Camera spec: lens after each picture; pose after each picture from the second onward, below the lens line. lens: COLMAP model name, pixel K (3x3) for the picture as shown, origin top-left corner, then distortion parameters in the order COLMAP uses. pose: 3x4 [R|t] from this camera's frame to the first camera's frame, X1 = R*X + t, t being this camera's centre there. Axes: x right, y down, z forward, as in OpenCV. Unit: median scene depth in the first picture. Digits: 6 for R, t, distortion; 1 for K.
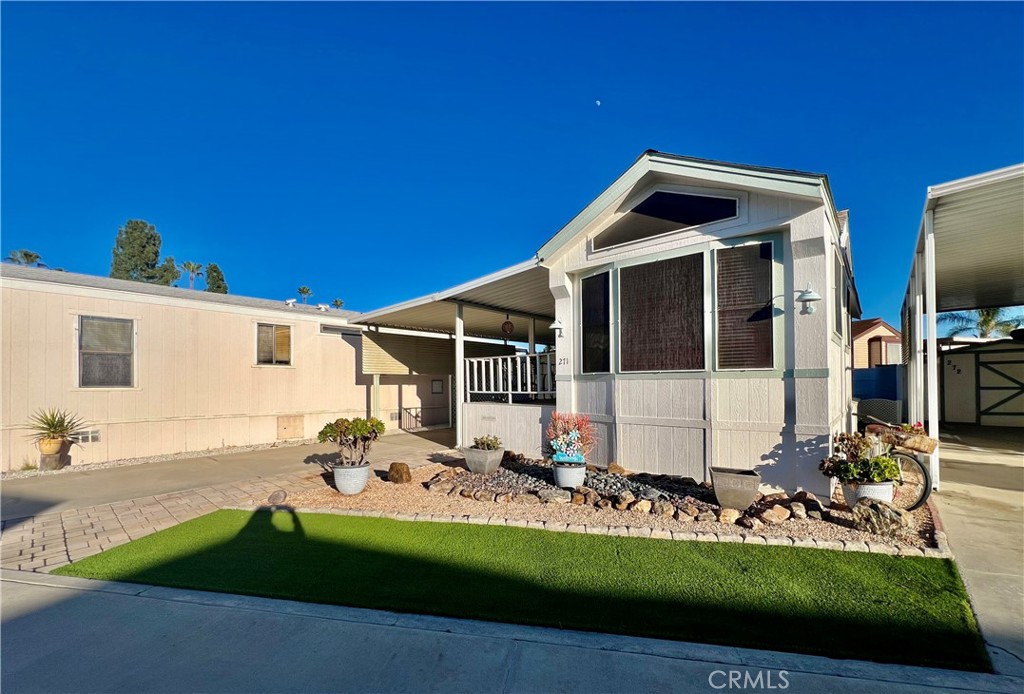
lens RADIAL K [[420.3, 0, 523.2], [0, 420.3, 384.3], [0, 0, 1]] dist [-0.000441, -0.000050]
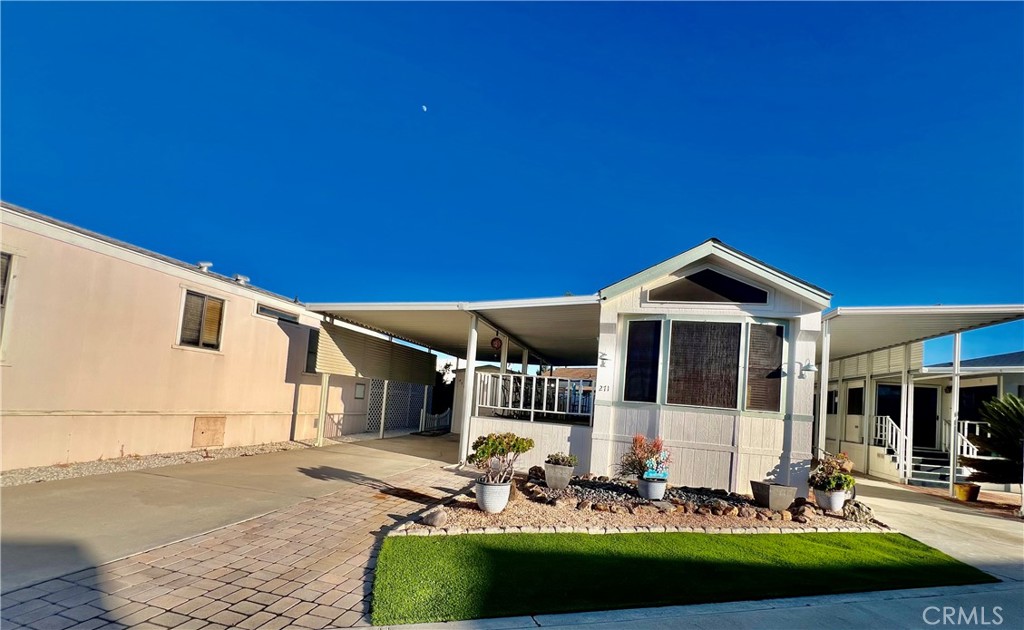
lens RADIAL K [[423.8, 0, 535.3], [0, 423.8, 386.6], [0, 0, 1]] dist [-0.001524, -0.000265]
pose [[0.879768, 0.095649, 0.465682, -0.629197], [-0.085414, 0.995413, -0.043090, 0.006016], [-0.467668, -0.001866, 0.883902, 0.076849]]
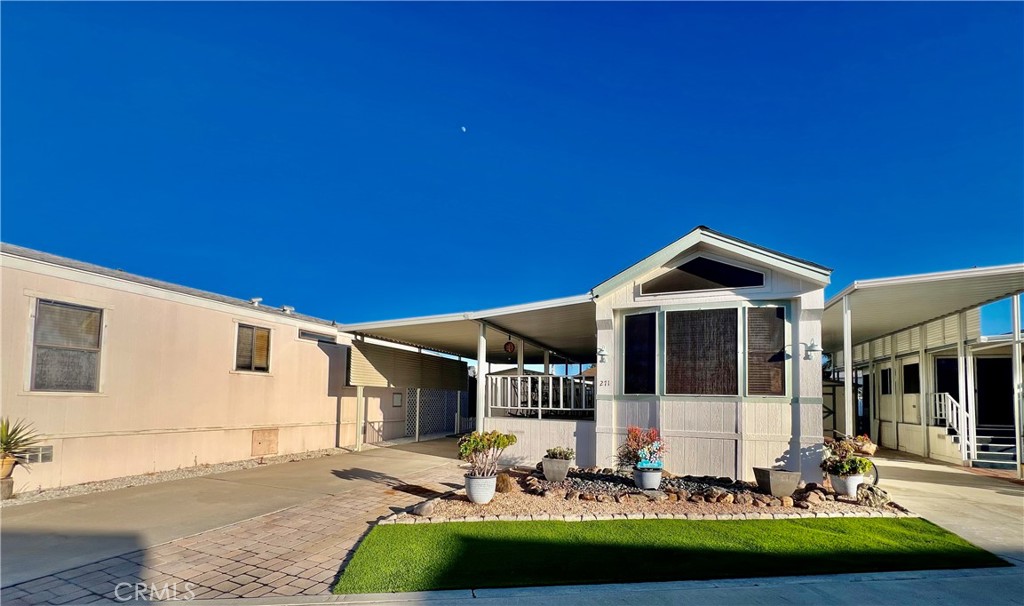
lens RADIAL K [[415.4, 0, 523.6], [0, 415.4, 385.3], [0, 0, 1]] dist [-0.001616, -0.000150]
pose [[0.944320, 0.038259, 0.326798, -0.517150], [-0.026993, 0.998877, -0.038943, 0.002328], [-0.327921, 0.027954, 0.944292, -0.019261]]
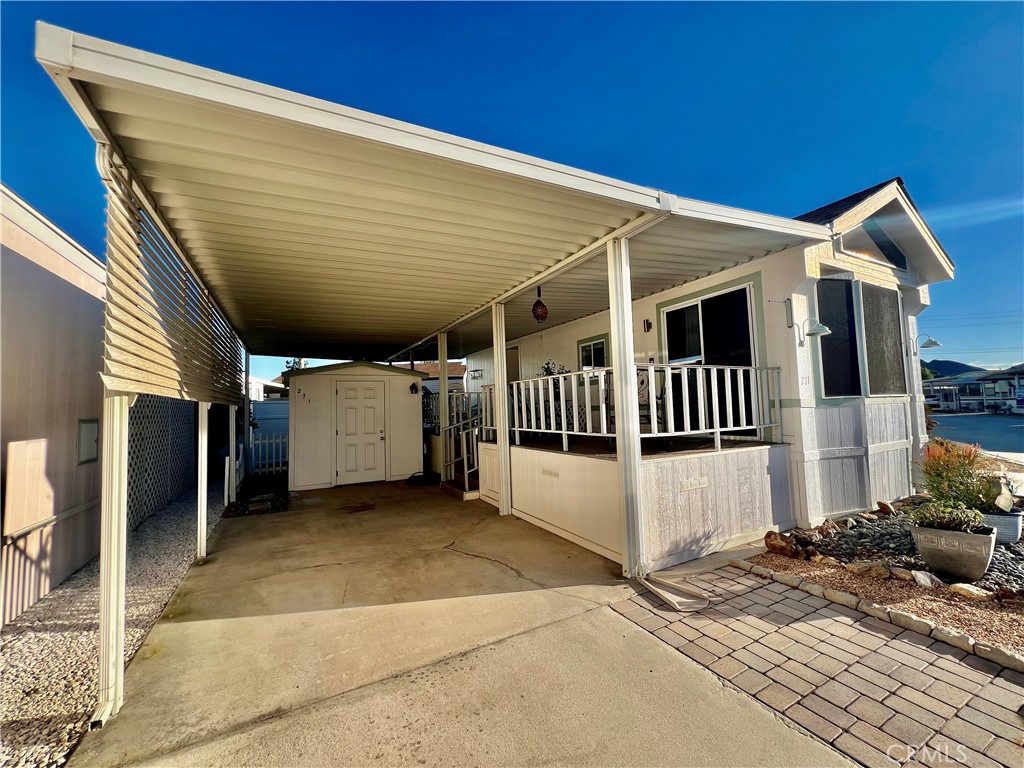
lens RADIAL K [[409.8, 0, 509.5], [0, 409.8, 382.9], [0, 0, 1]] dist [-0.002518, 0.000471]
pose [[0.374533, 0.049866, 0.925872, -0.784683], [0.026174, 0.997586, -0.064317, -0.018855], [-0.926844, 0.048323, 0.372323, 1.265330]]
